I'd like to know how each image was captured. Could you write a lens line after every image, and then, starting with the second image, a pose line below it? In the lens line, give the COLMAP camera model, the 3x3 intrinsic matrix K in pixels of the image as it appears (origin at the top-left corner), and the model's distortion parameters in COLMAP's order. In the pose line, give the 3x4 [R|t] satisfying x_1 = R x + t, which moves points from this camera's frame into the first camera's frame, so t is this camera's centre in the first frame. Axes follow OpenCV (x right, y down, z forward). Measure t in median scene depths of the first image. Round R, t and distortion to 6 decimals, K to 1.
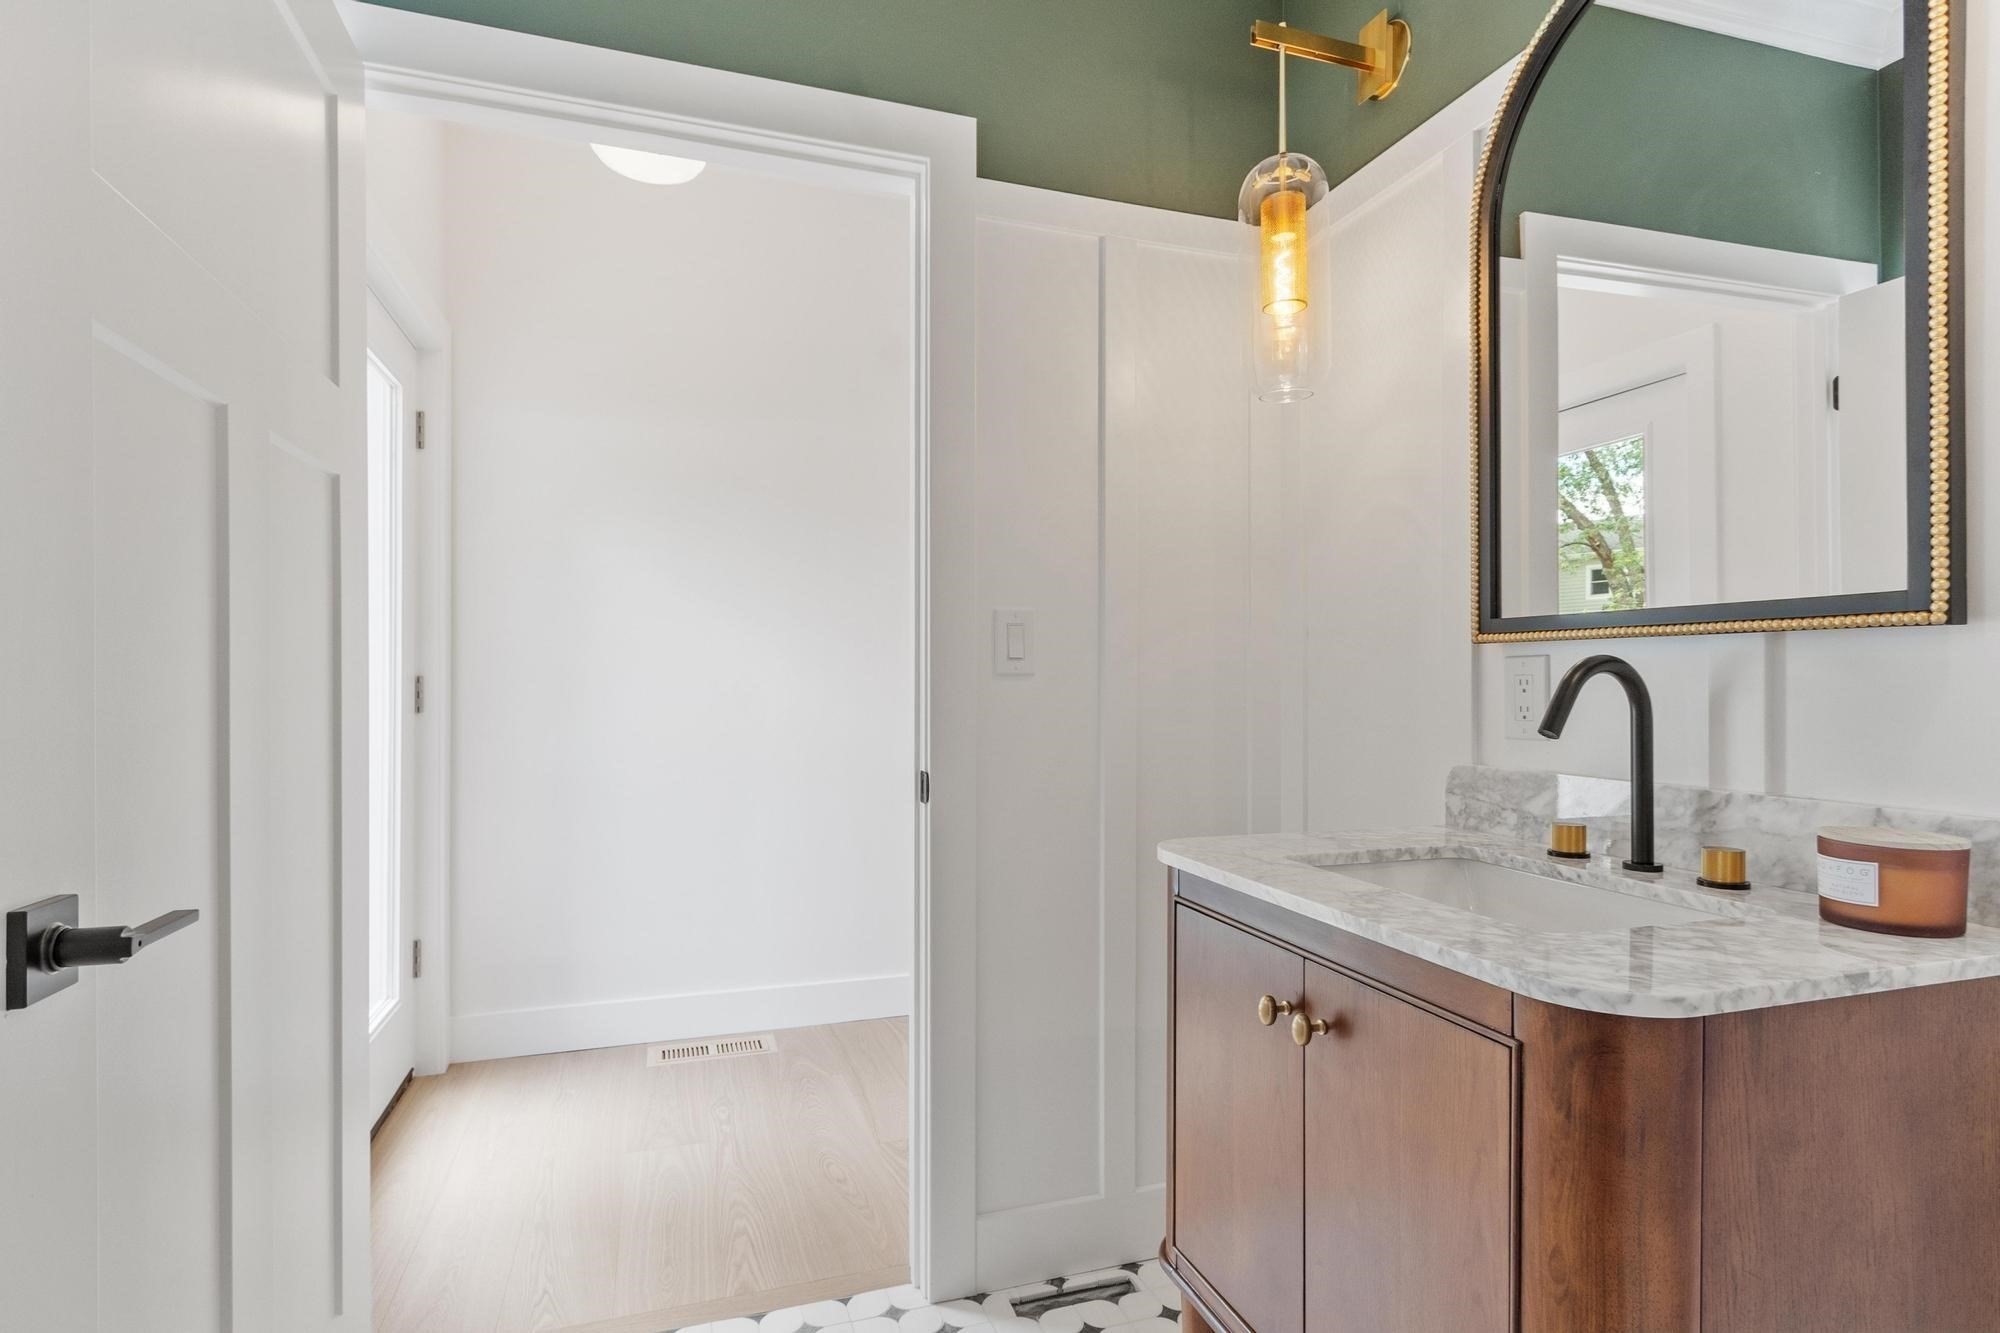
lens RADIAL K [[1007.0, 0, 999.7], [0, 1007.0, 657.3], [0, 0, 1]] dist [0.000099, -0.000237]
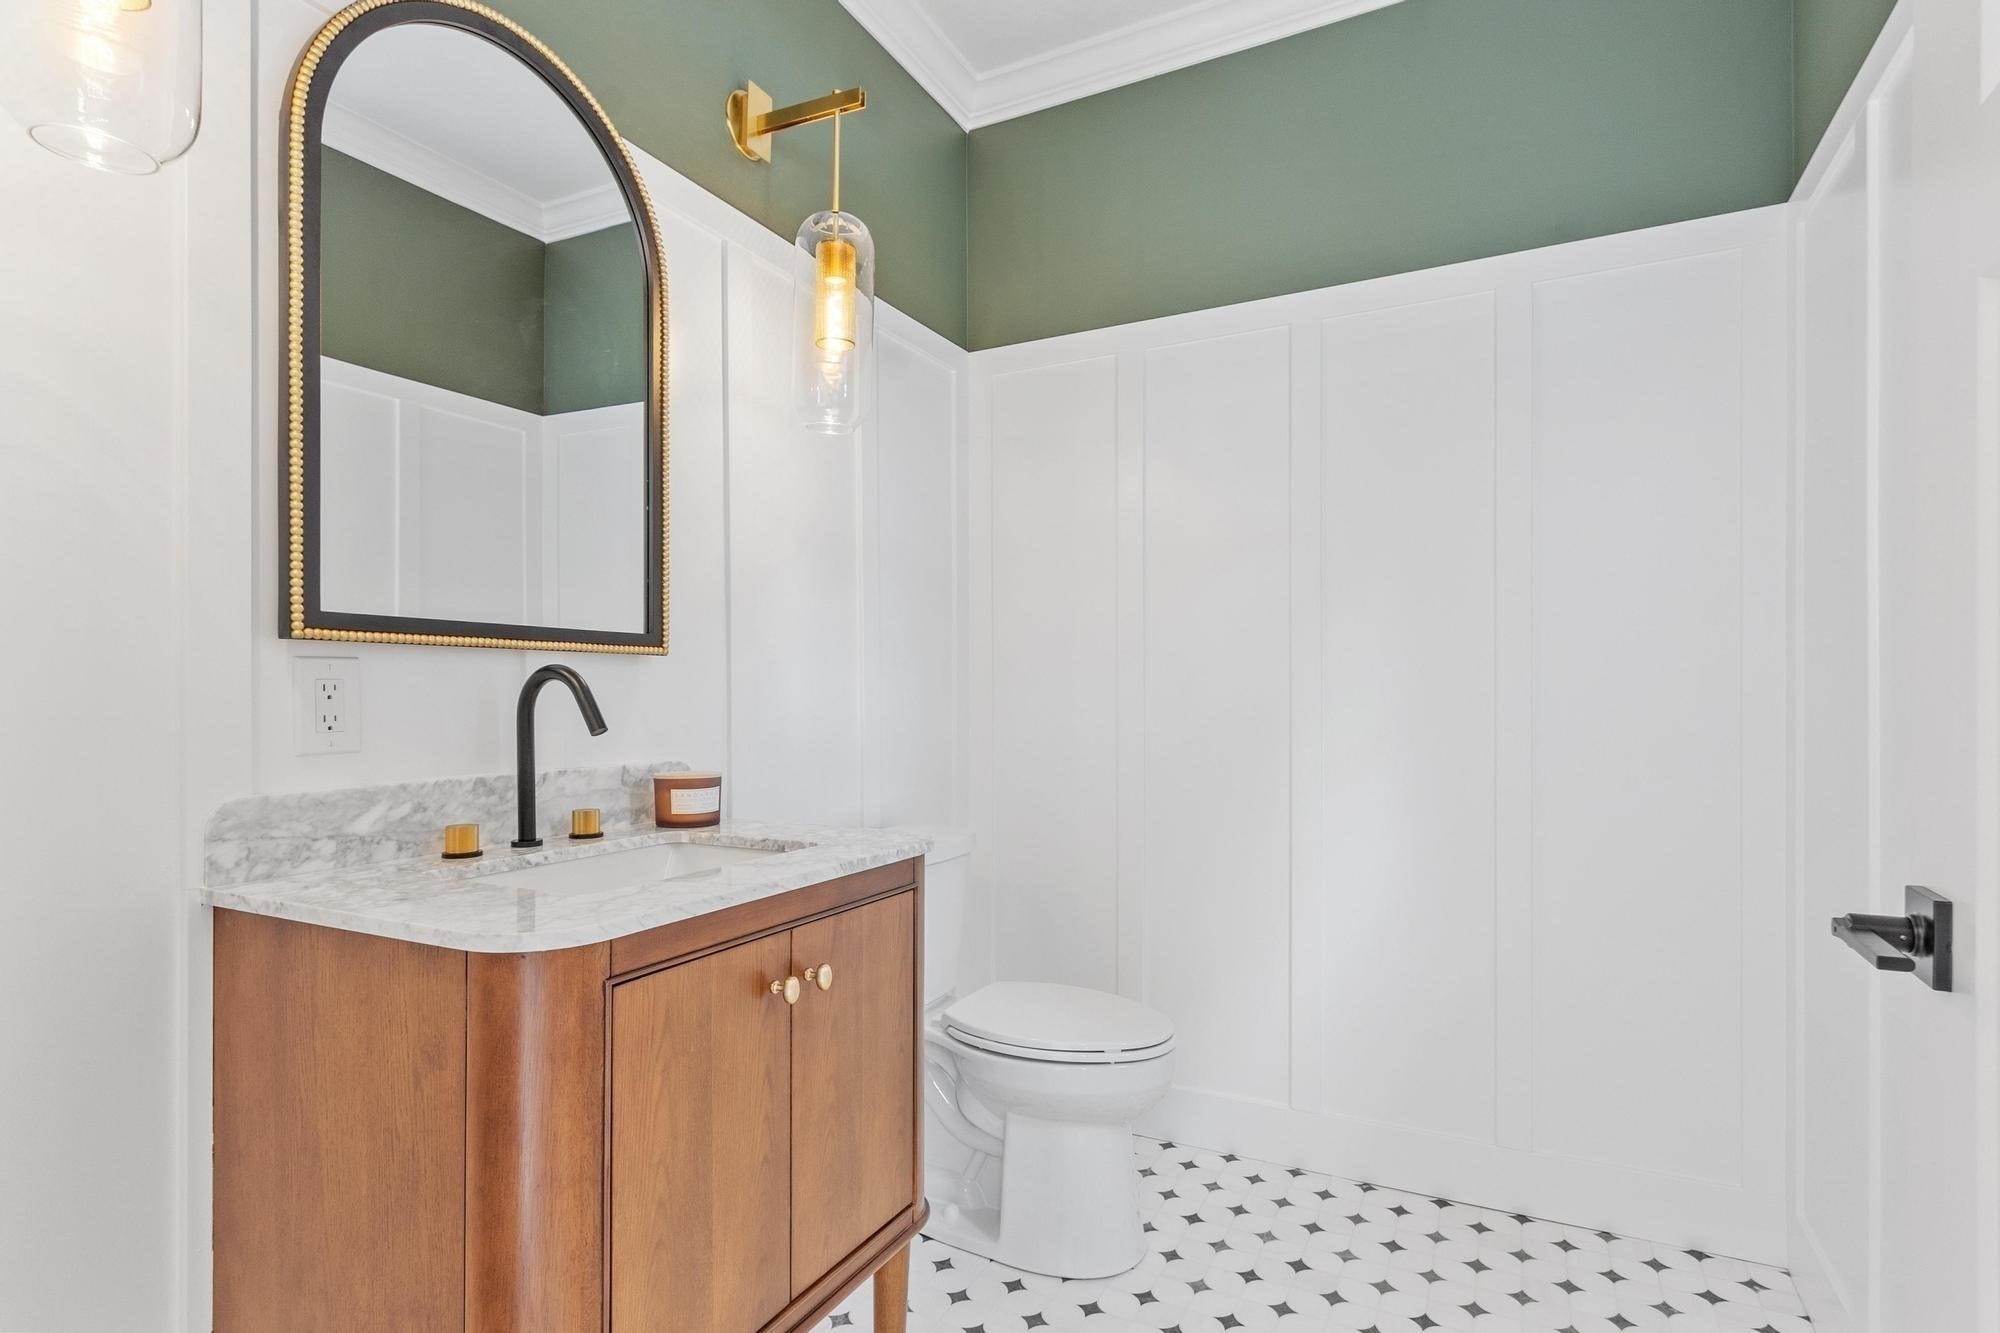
lens RADIAL K [[992.0, 0, 994.7], [0, 992.0, 697.2], [0, 0, 1]] dist [0.000247, 0.000064]
pose [[-0.708146, -0.002996, 0.706060, -0.481071], [-0.018594, 0.999723, -0.014407, 0.034662], [-0.705821, -0.023330, -0.708006, 1.198947]]
